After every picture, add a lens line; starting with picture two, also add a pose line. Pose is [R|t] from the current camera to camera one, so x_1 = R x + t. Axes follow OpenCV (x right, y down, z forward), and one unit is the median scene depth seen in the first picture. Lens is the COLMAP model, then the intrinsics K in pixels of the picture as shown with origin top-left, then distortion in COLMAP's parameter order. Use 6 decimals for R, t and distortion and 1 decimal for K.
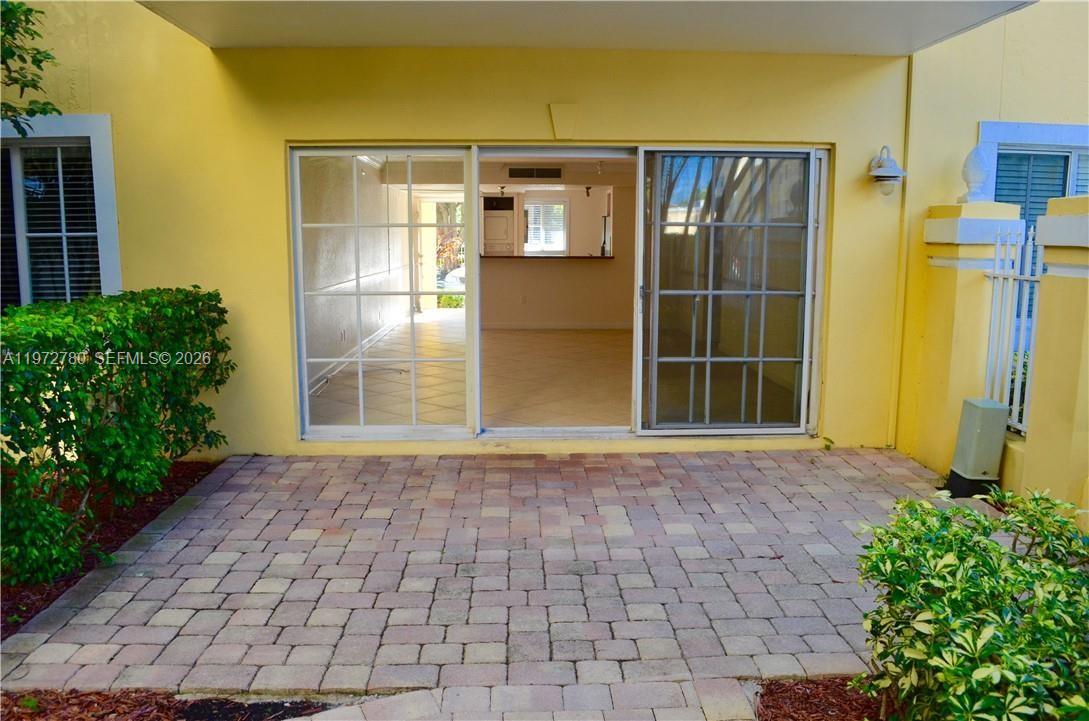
lens RADIAL K [[864.7, 0, 542.7], [0, 864.7, 372.8], [0, 0, 1]] dist [-0.078739, -0.003851]
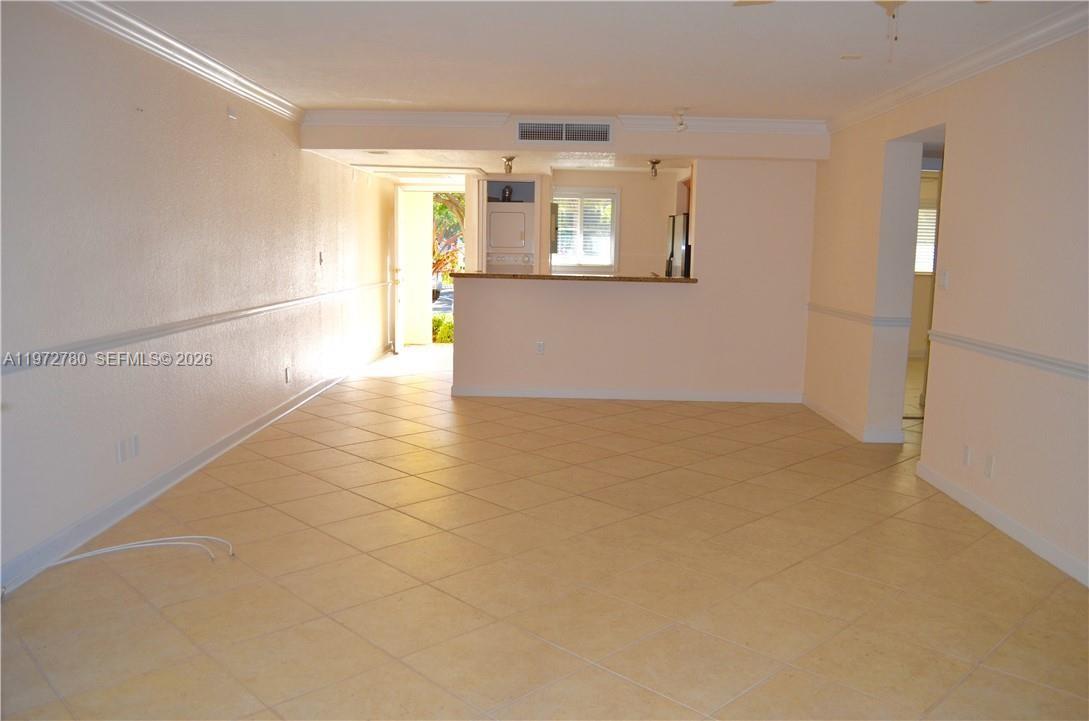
lens RADIAL K [[864.7, 0, 542.7], [0, 864.7, 372.8], [0, 0, 1]] dist [-0.078739, -0.003851]
pose [[0.998463, 0.022045, -0.050845, 0.008615], [-0.022733, 0.999657, -0.013001, -0.053972], [0.050541, 0.014137, 0.998622, 0.366808]]
